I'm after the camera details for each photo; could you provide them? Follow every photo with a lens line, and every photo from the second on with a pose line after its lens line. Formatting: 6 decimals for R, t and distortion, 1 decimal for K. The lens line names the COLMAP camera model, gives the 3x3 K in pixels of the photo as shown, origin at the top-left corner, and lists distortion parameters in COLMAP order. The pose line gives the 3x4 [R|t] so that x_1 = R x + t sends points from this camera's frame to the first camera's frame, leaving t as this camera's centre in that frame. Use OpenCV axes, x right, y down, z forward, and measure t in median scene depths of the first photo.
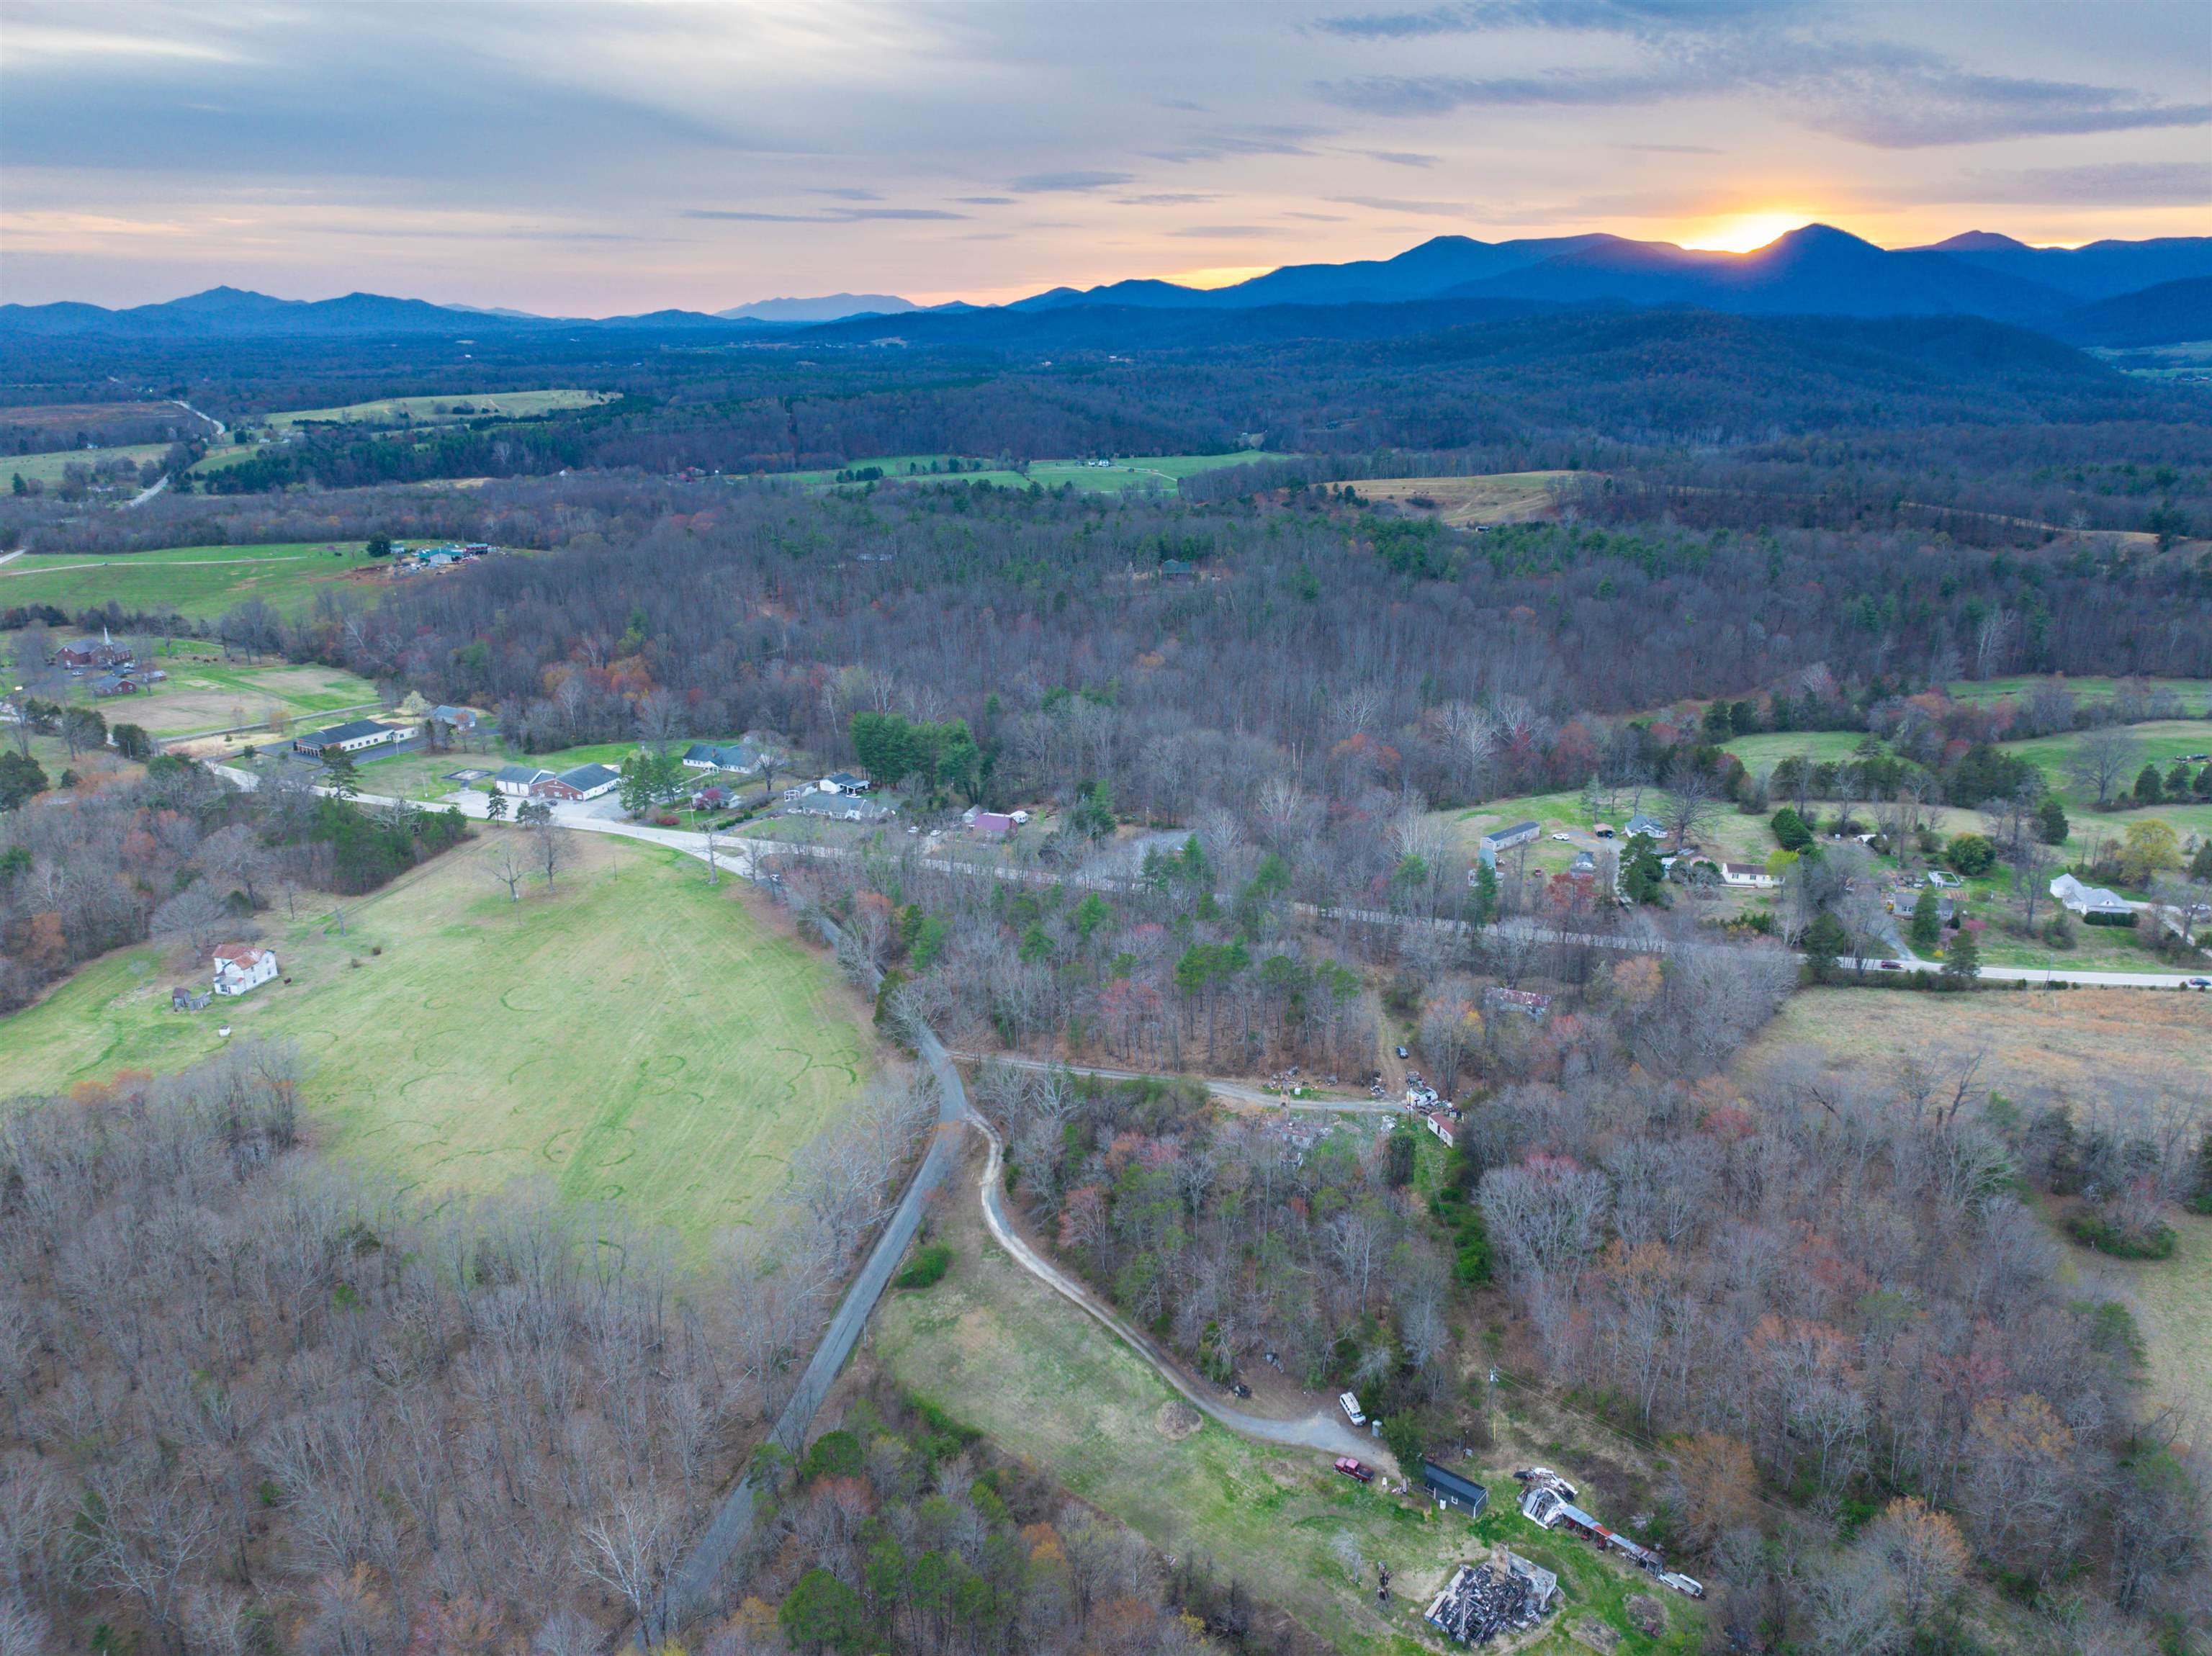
lens RADIAL K [[1564.8, 0, 1116.3], [0, 1564.8, 872.6], [0, 0, 1]] dist [-0.041390, 0.007745]
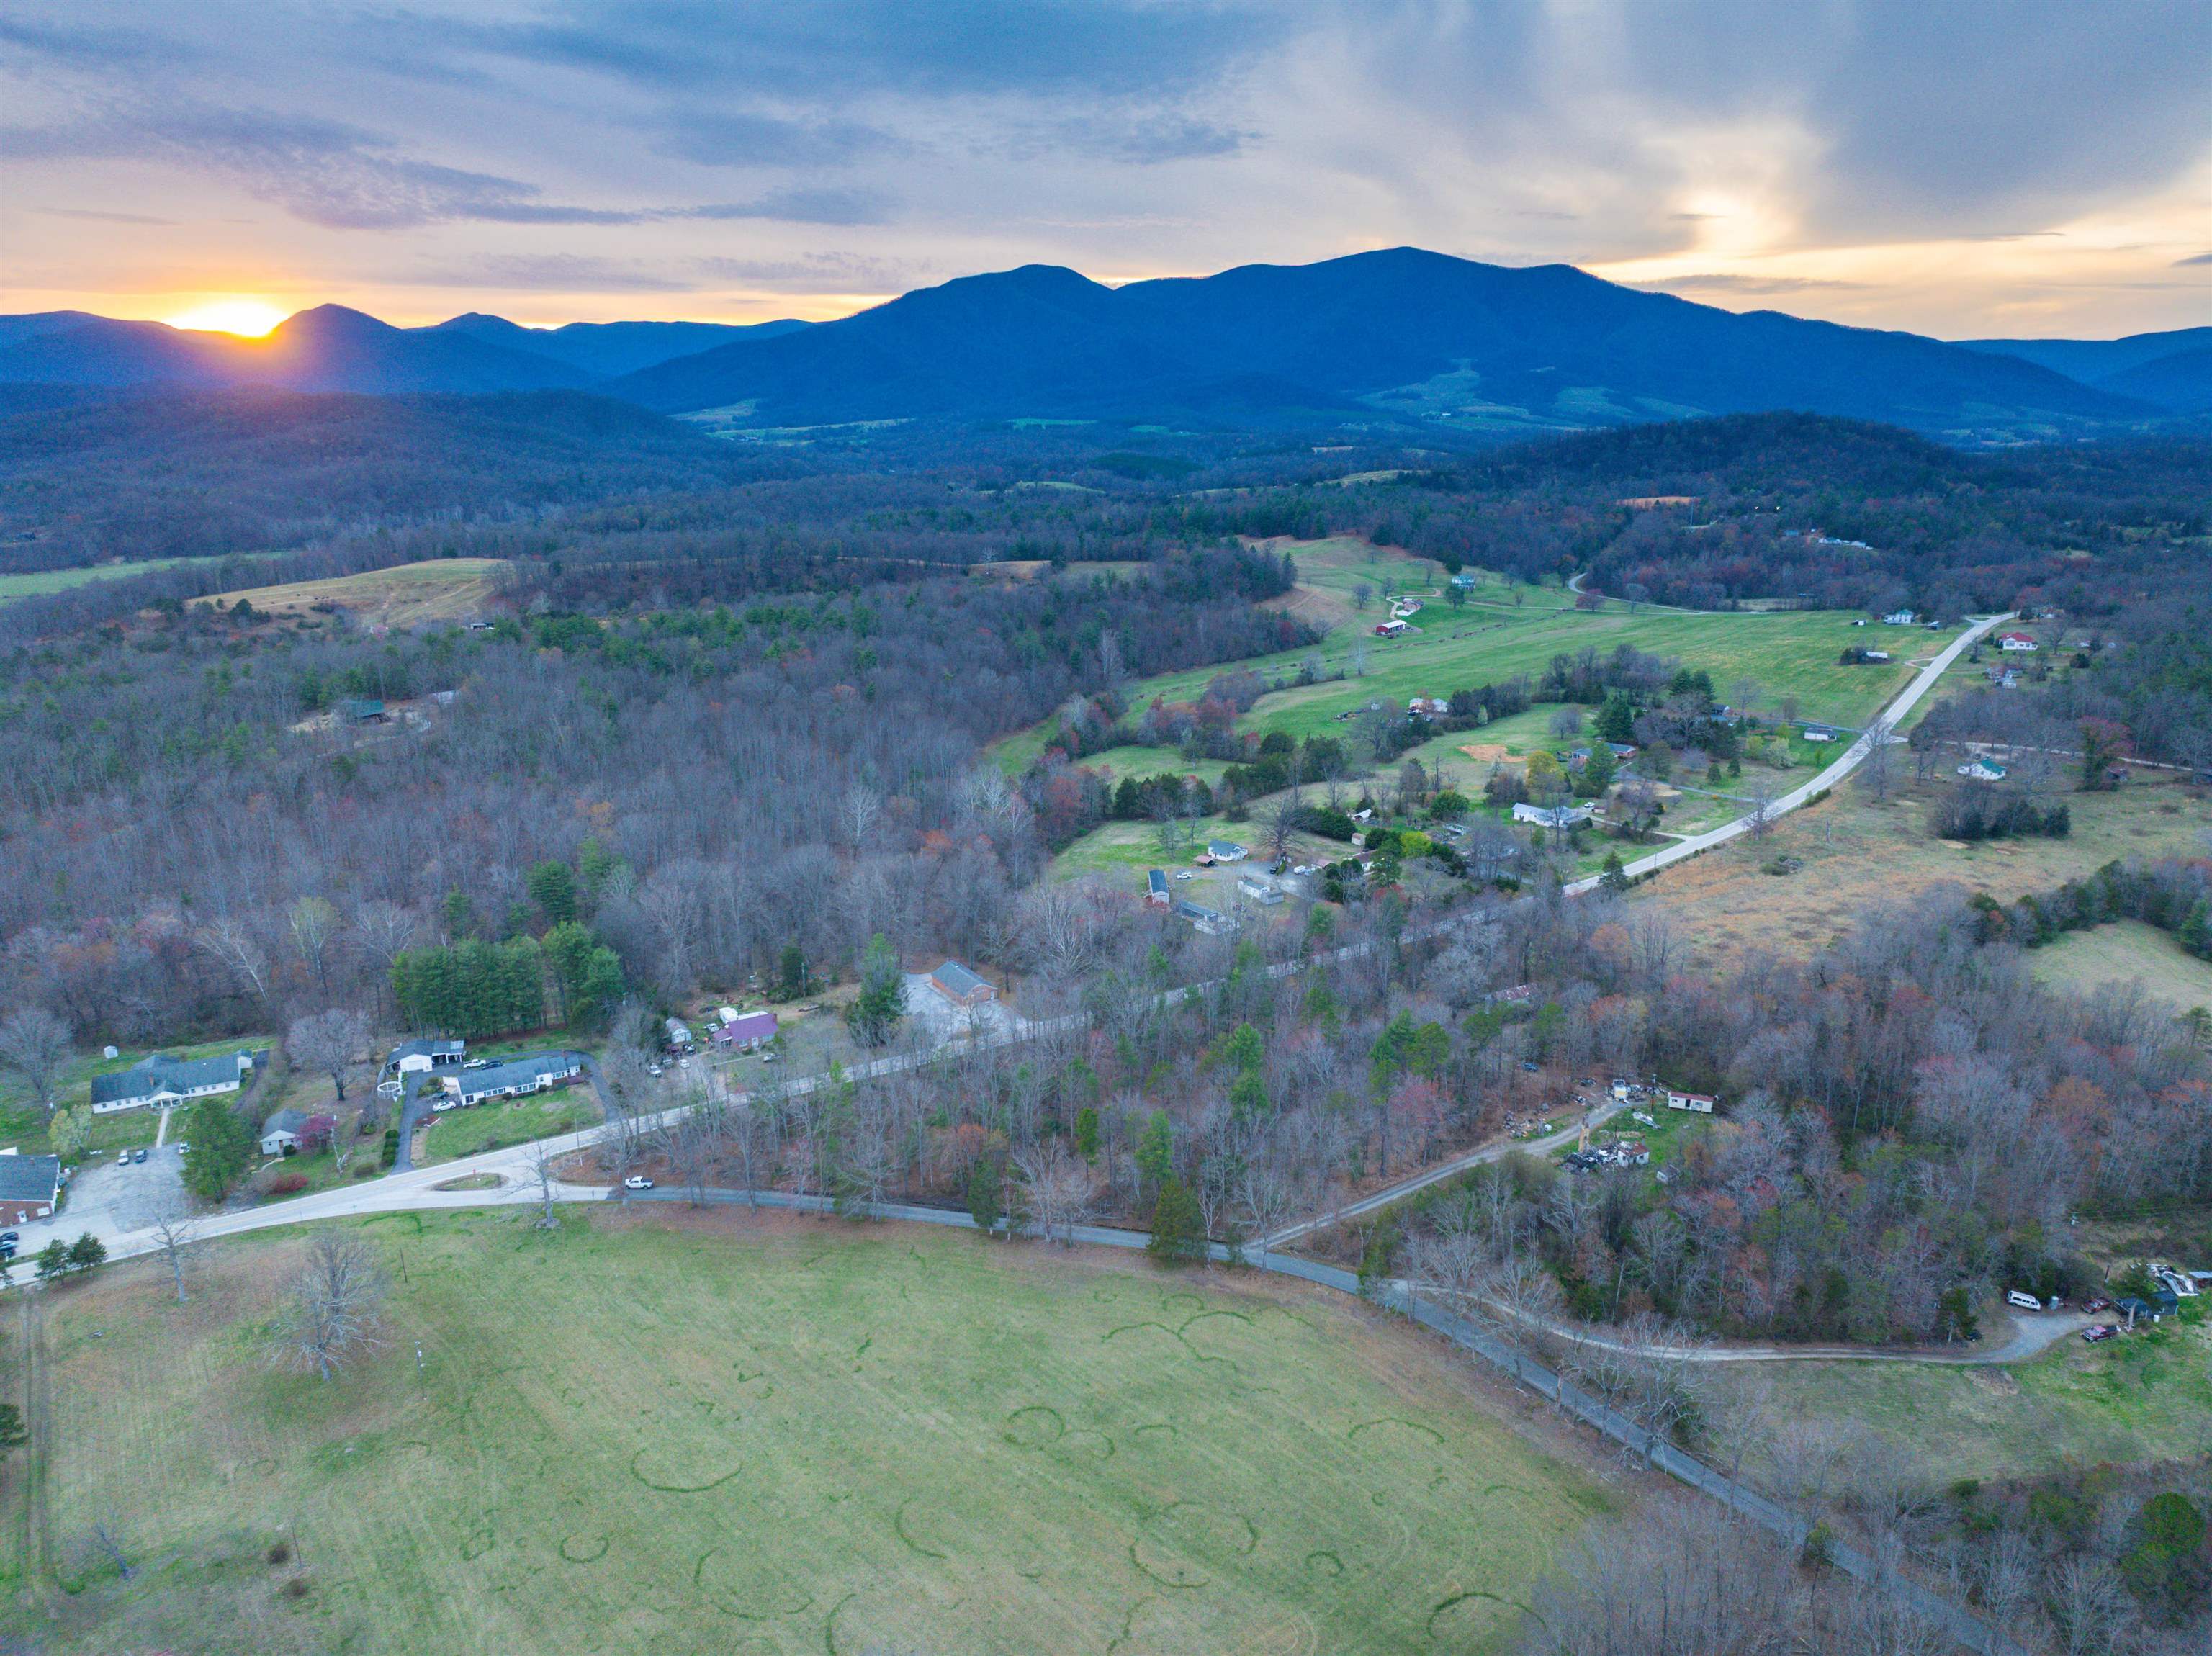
lens RADIAL K [[1558.9, 0, 1119.0], [0, 1558.9, 792.6], [0, 0, 1]] dist [-0.040057, 0.002005]
pose [[0.637390, -0.196666, 0.745021, -0.170932], [0.264587, 0.963952, 0.028095, -0.039029], [-0.723690, 0.179216, 0.666449, 0.101592]]
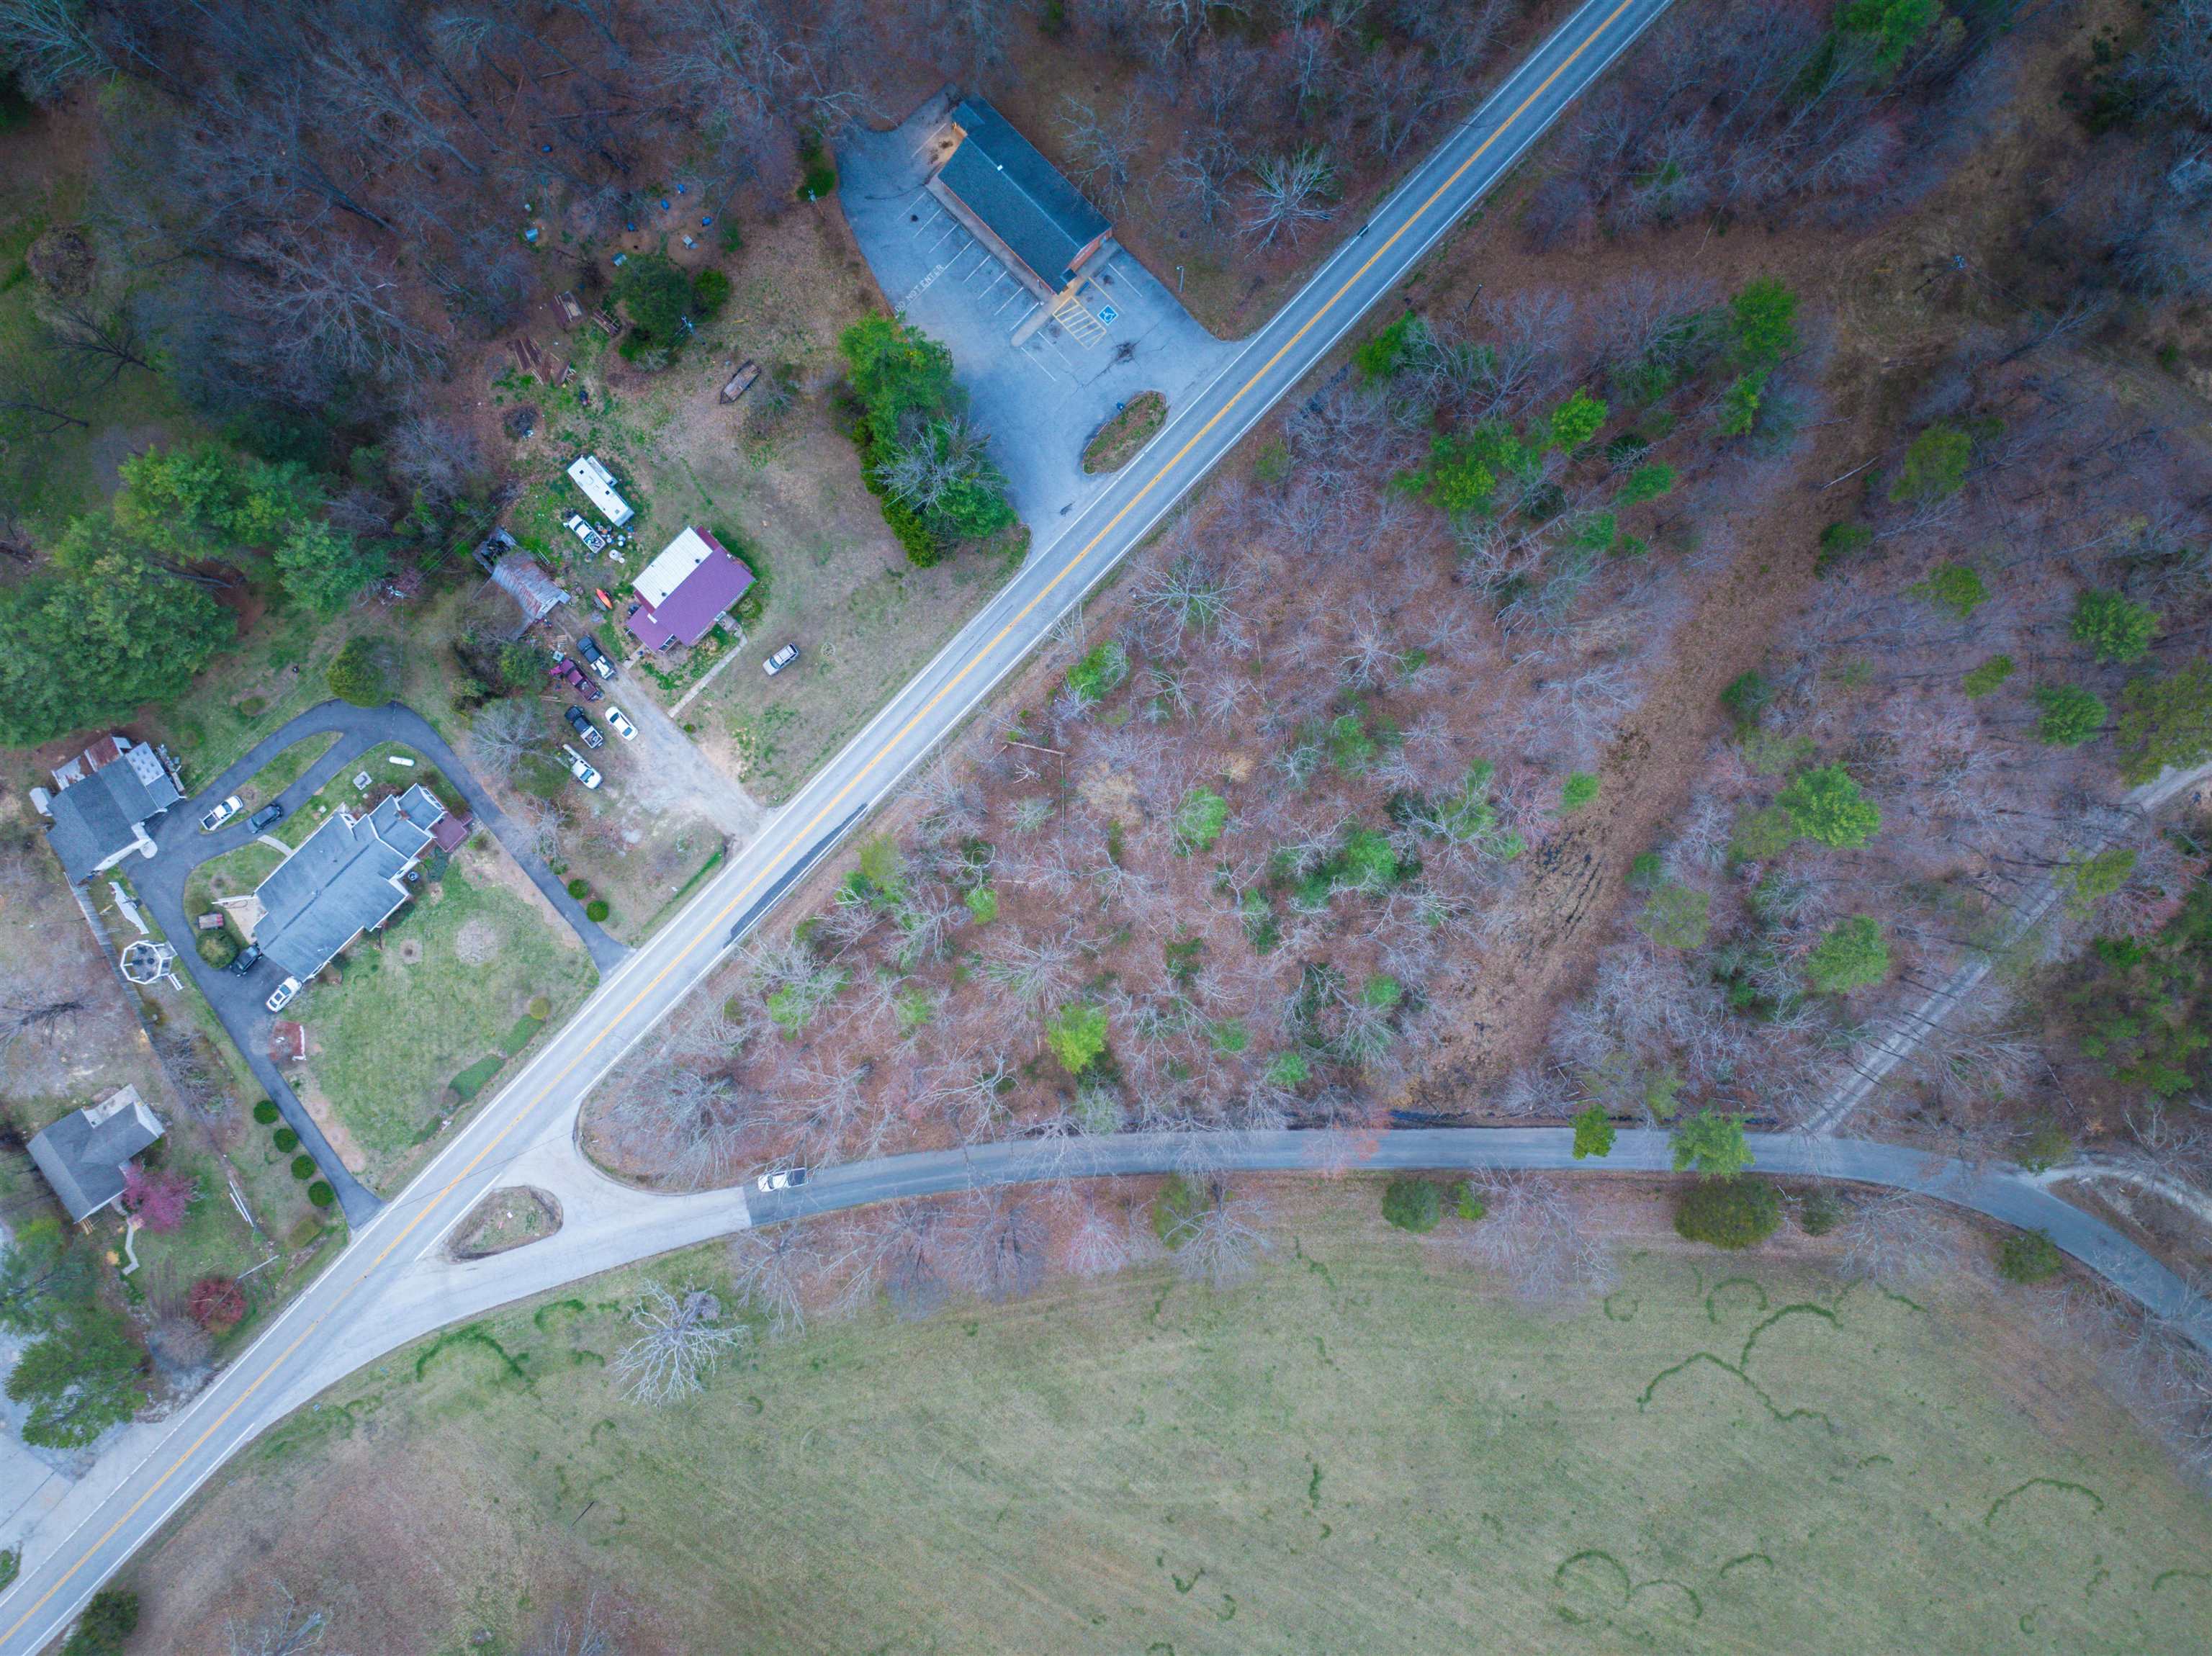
lens RADIAL K [[1499.7, 0, 1106.0], [0, 1499.7, 828.0], [0, 0, 1]] dist [-0.010321, -0.052970]
pose [[0.440366, -0.897812, -0.003477, -0.027385], [0.312412, 0.149601, 0.938093, -0.109703], [-0.841711, -0.414190, 0.346366, 0.247844]]
